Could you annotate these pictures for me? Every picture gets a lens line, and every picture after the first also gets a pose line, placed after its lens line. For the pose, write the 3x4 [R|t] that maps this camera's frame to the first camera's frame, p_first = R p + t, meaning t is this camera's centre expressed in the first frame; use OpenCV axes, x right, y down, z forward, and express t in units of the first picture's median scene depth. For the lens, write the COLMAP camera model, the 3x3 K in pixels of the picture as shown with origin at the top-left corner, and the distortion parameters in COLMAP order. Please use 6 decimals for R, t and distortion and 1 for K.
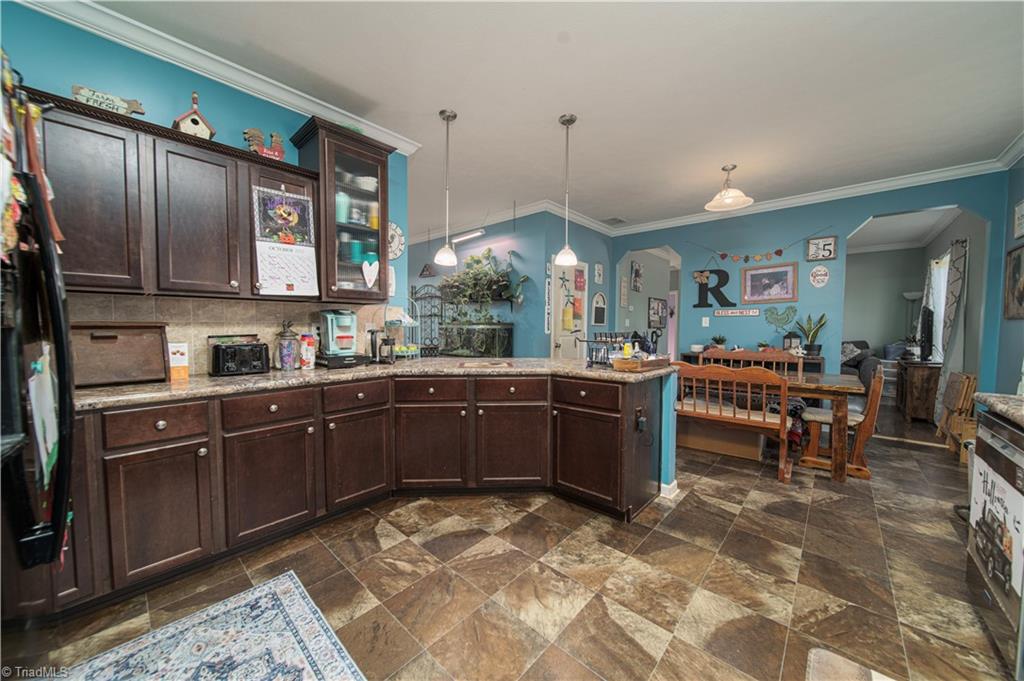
lens RADIAL K [[359.6, 0, 517.9], [0, 359.6, 340.4], [0, 0, 1]] dist [-0.000657, -0.000712]
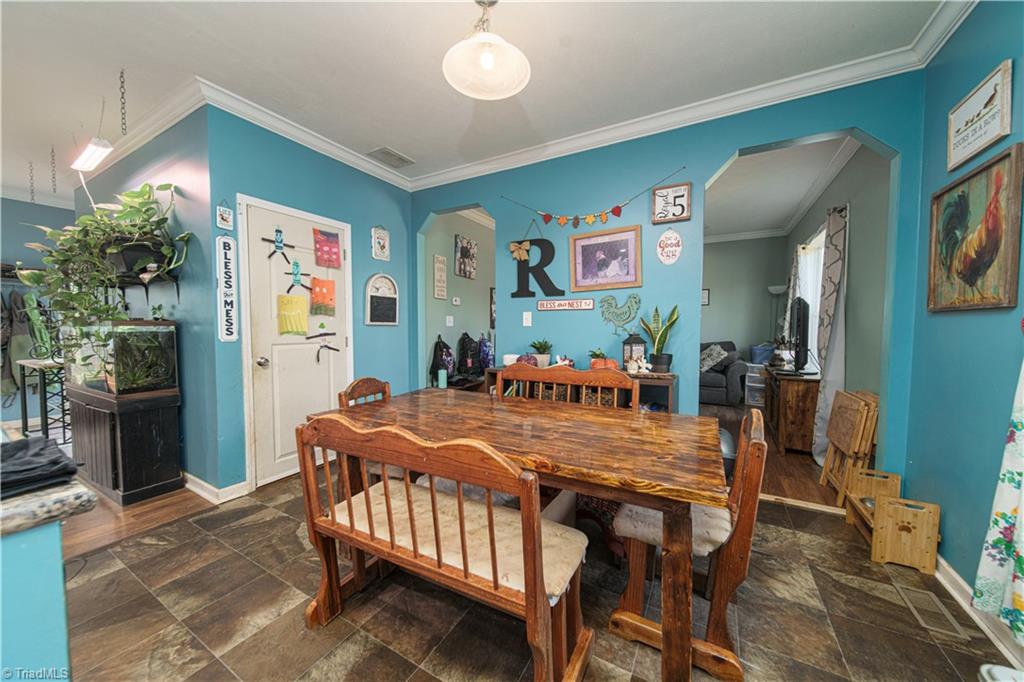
lens RADIAL K [[359.6, 0, 514.3], [0, 359.6, 340.5], [0, 0, 1]] dist [-0.000657, -0.000712]
pose [[0.975466, -0.013388, 0.219742, 0.384032], [0.012985, 0.999910, 0.003279, -0.015839], [-0.219766, -0.000345, 0.975553, 0.392295]]
